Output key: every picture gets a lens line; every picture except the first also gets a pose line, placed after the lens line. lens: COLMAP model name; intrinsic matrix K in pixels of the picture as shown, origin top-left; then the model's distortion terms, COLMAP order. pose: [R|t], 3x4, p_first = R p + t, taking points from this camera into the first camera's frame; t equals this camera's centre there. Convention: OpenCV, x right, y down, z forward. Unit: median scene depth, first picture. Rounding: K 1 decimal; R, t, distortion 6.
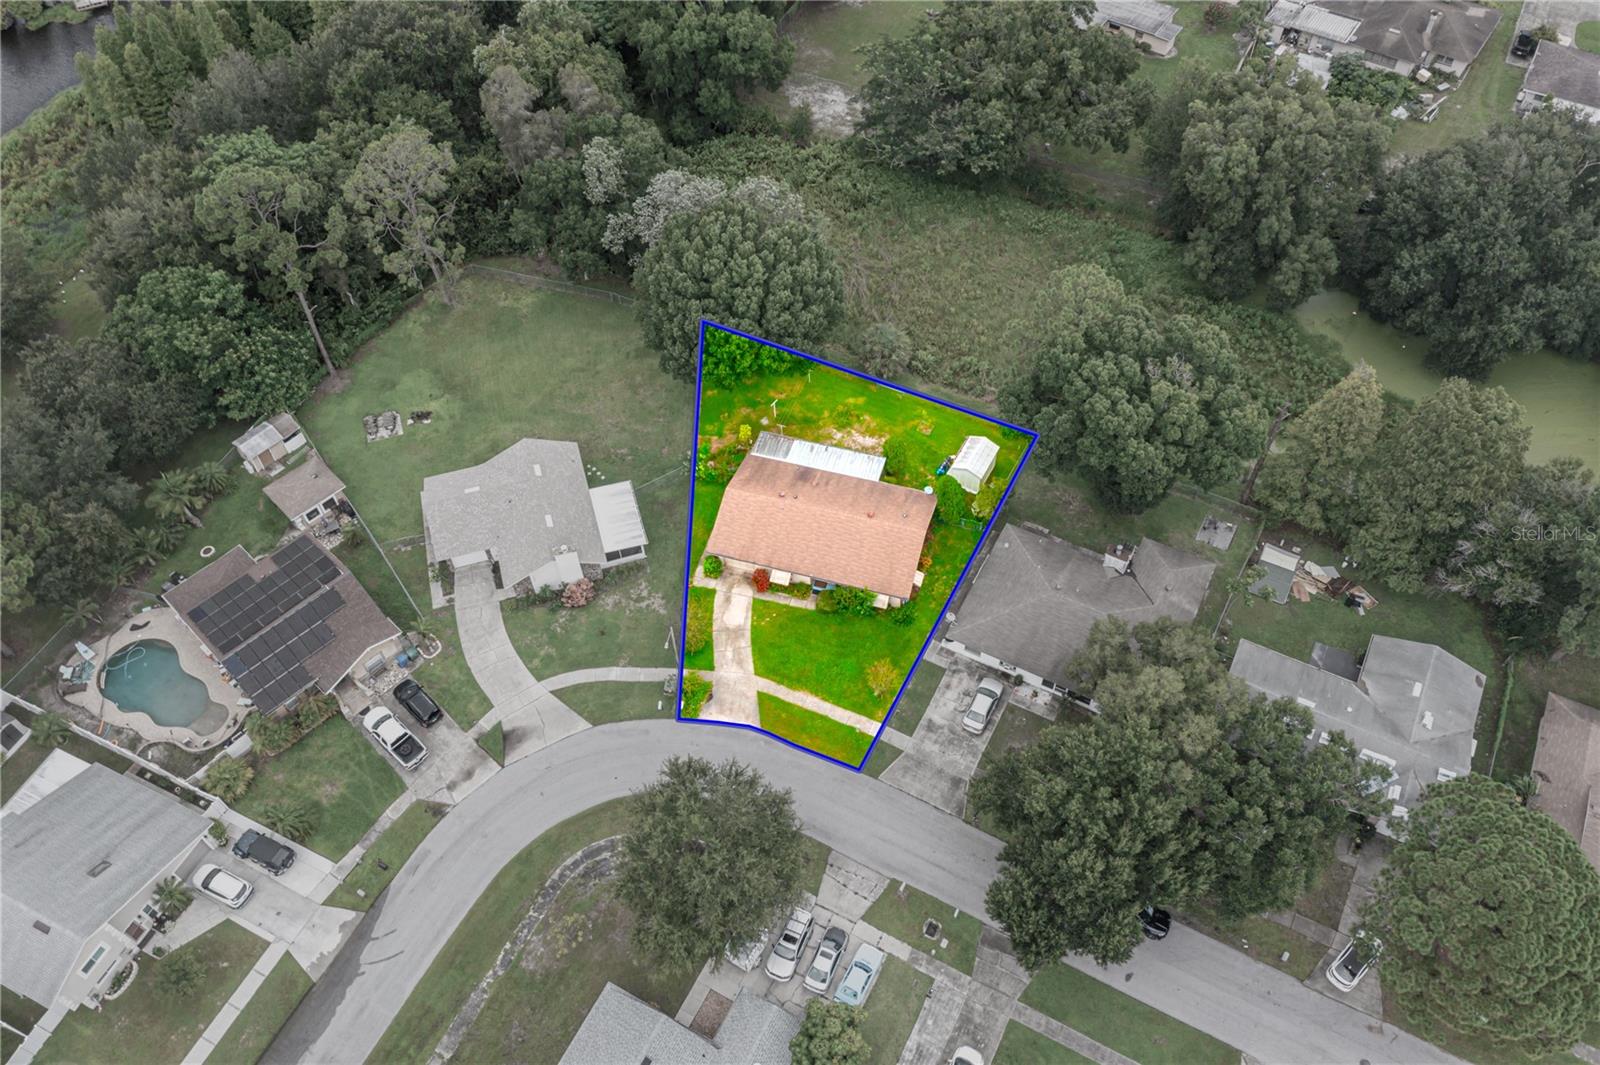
lens RADIAL K [[1242.8, 0, 800.0], [0, 1242.8, 532.5], [0, 0, 1]] dist [0.008590, 0.006264]
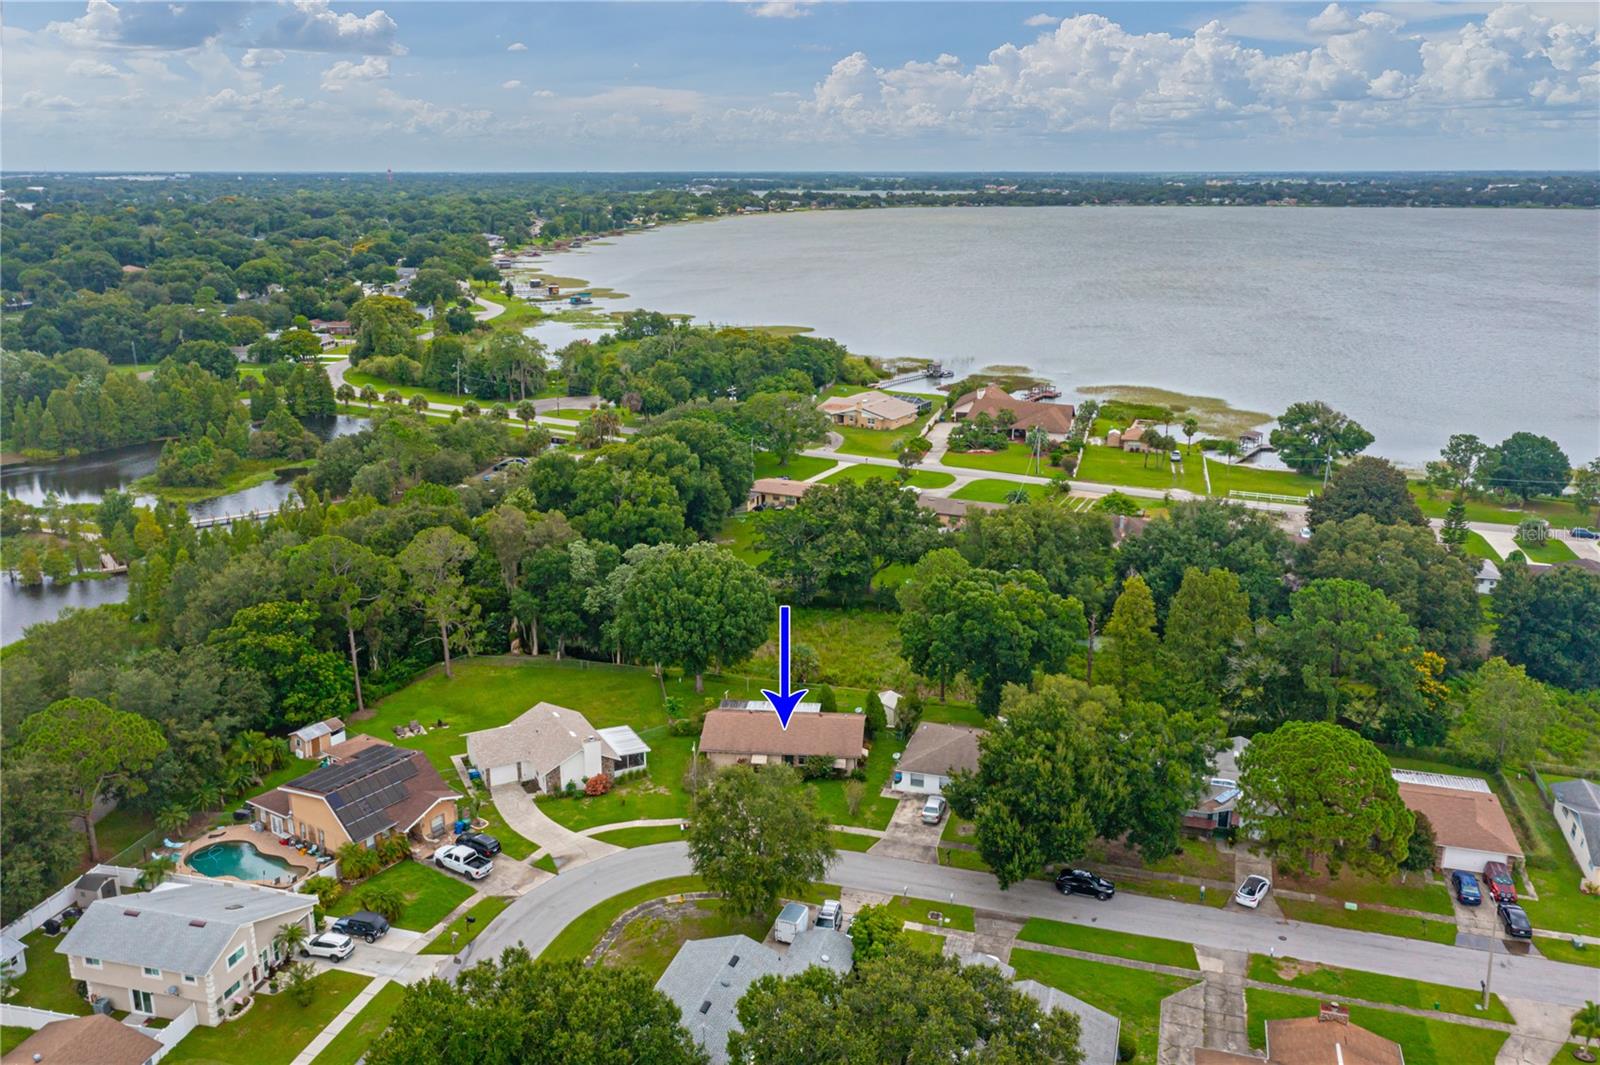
lens RADIAL K [[1288.0, 0, 800.0], [0, 1288.0, 532.5], [0, 0, 1]] dist [0.006026, 0.005141]
pose [[0.981971, -0.027158, 0.187071, -0.223579], [0.135856, 0.789505, -0.598519, 0.673223], [-0.131438, 0.613143, 0.778960, -0.186518]]
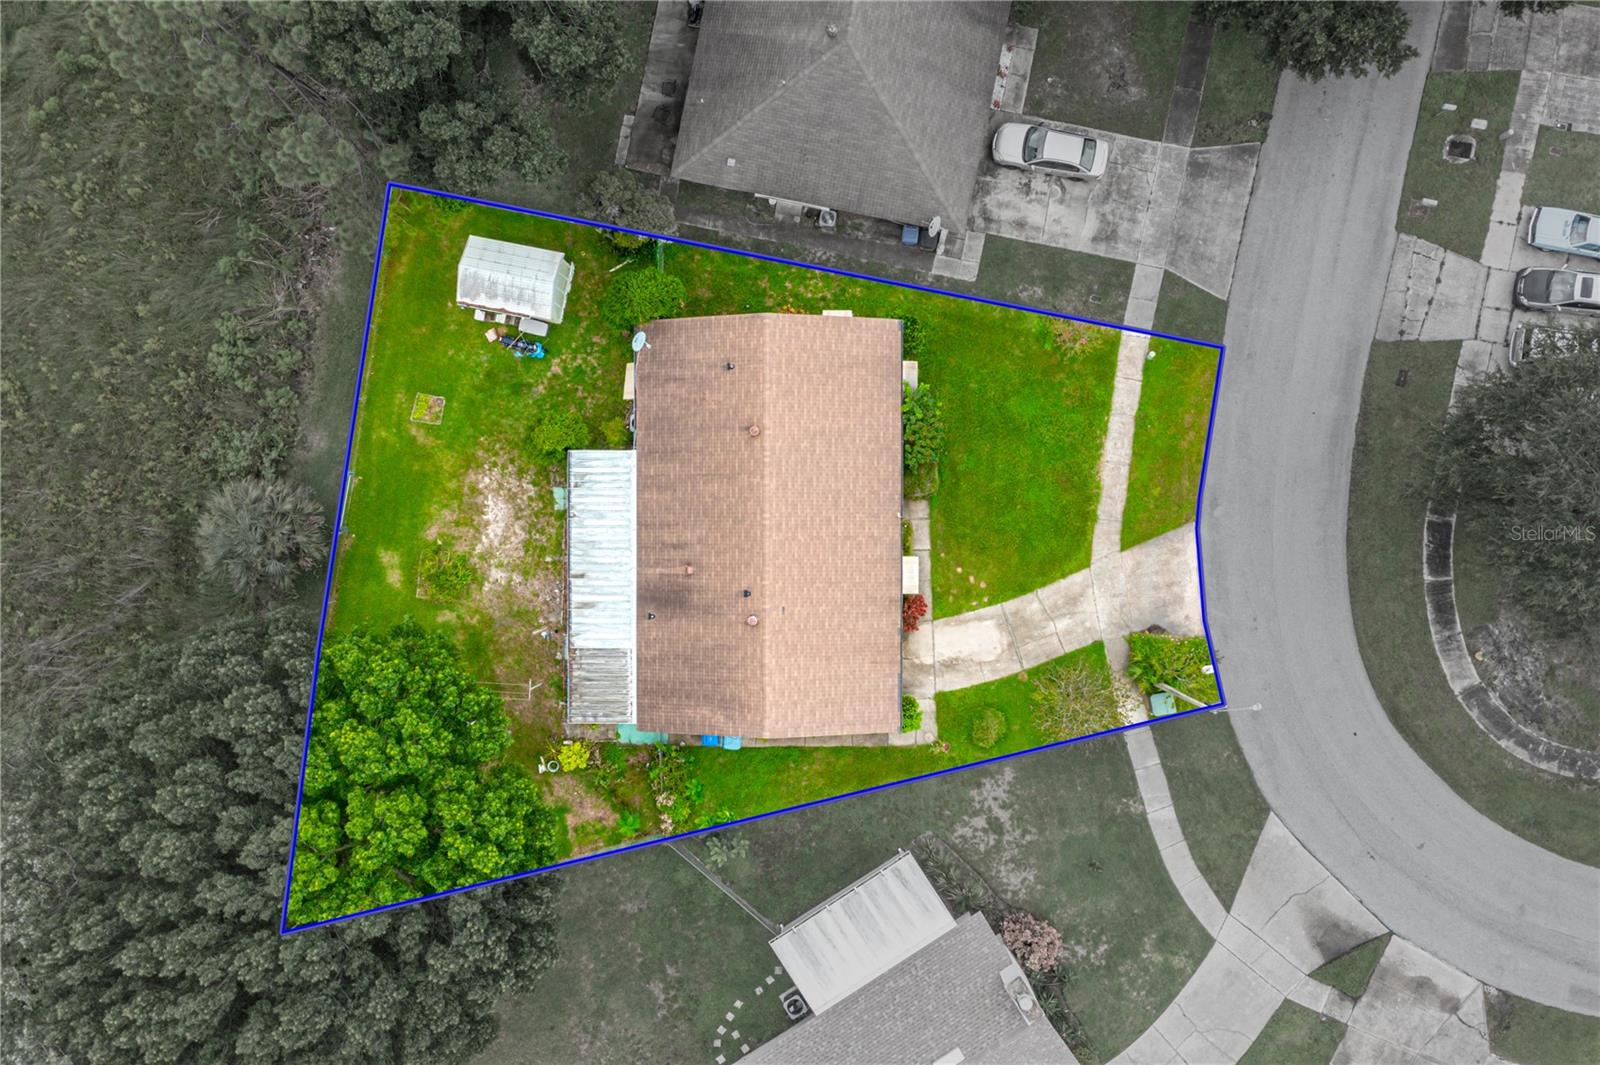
lens RADIAL K [[1242.8, 0, 800.0], [0, 1242.8, 532.5], [0, 0, 1]] dist [0.008590, 0.006264]
pose [[-0.287018, -0.957498, 0.028595, -0.000819], [0.786563, -0.218530, 0.577550, -0.303238], [-0.546754, 0.188259, 0.815854, 0.620818]]
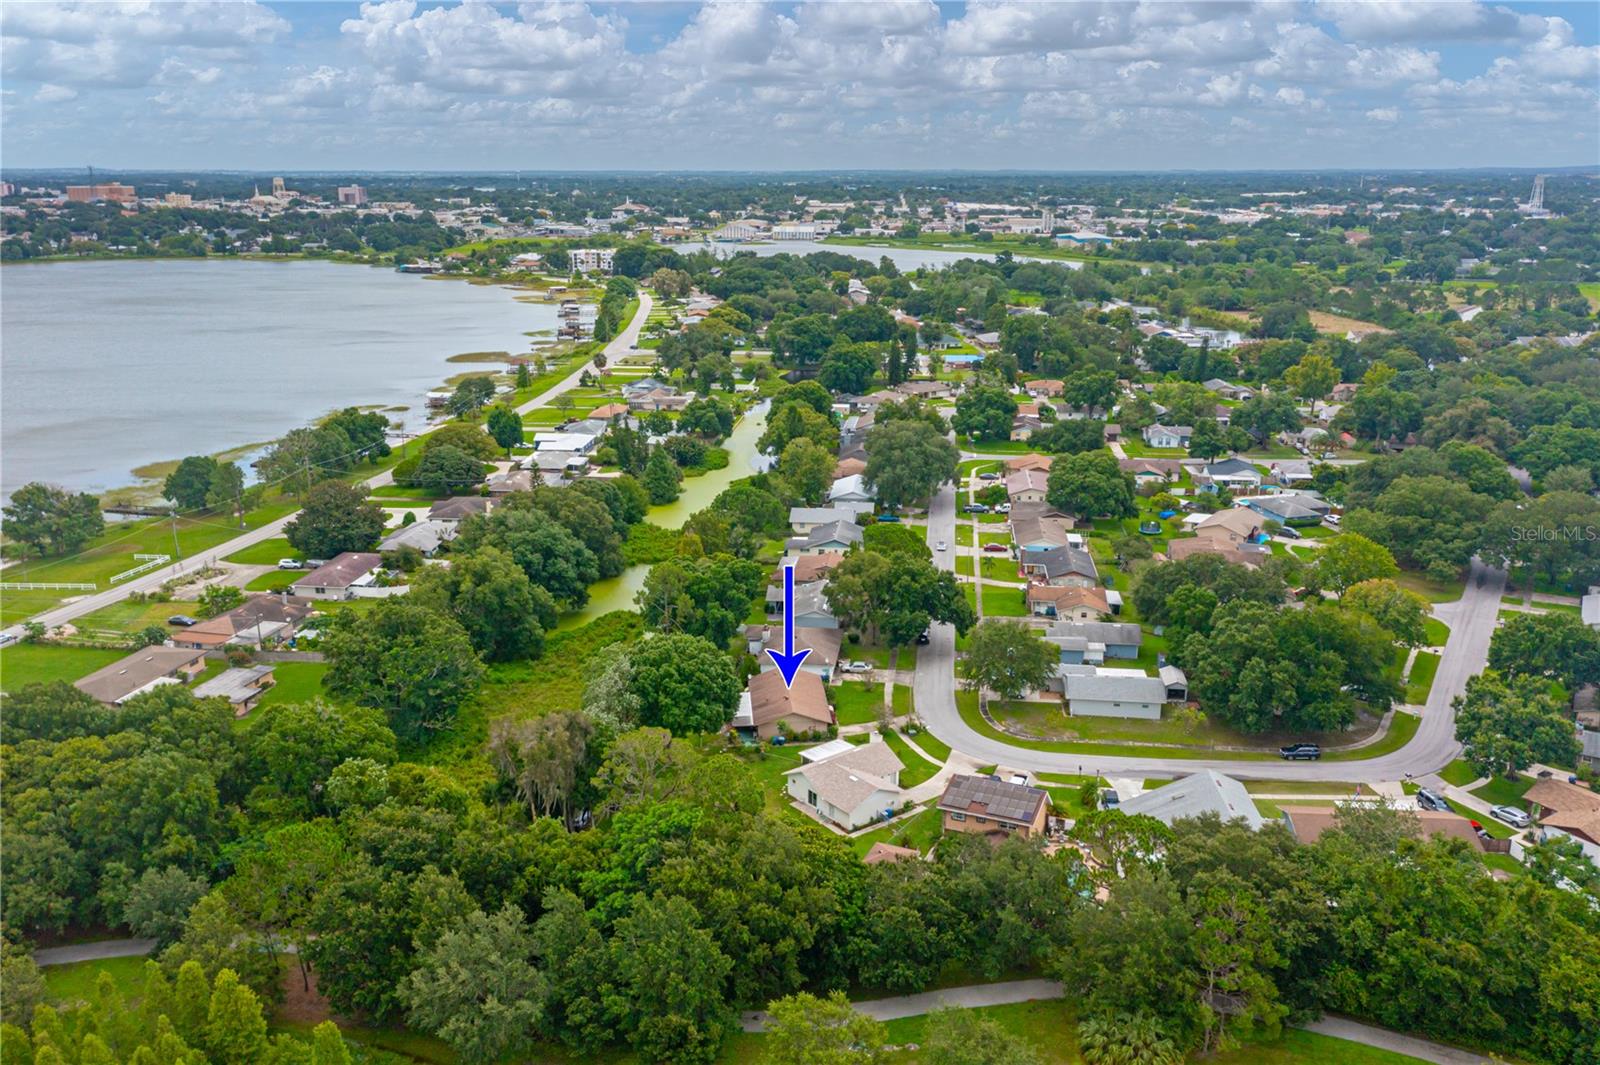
lens RADIAL K [[1242.8, 0, 800.0], [0, 1242.8, 532.5], [0, 0, 1]] dist [0.008590, 0.006264]
pose [[-0.361930, -0.224538, 0.904759, -1.592927], [0.750600, 0.505367, 0.425681, -0.901812], [-0.552817, 0.833179, -0.014369, 0.870816]]
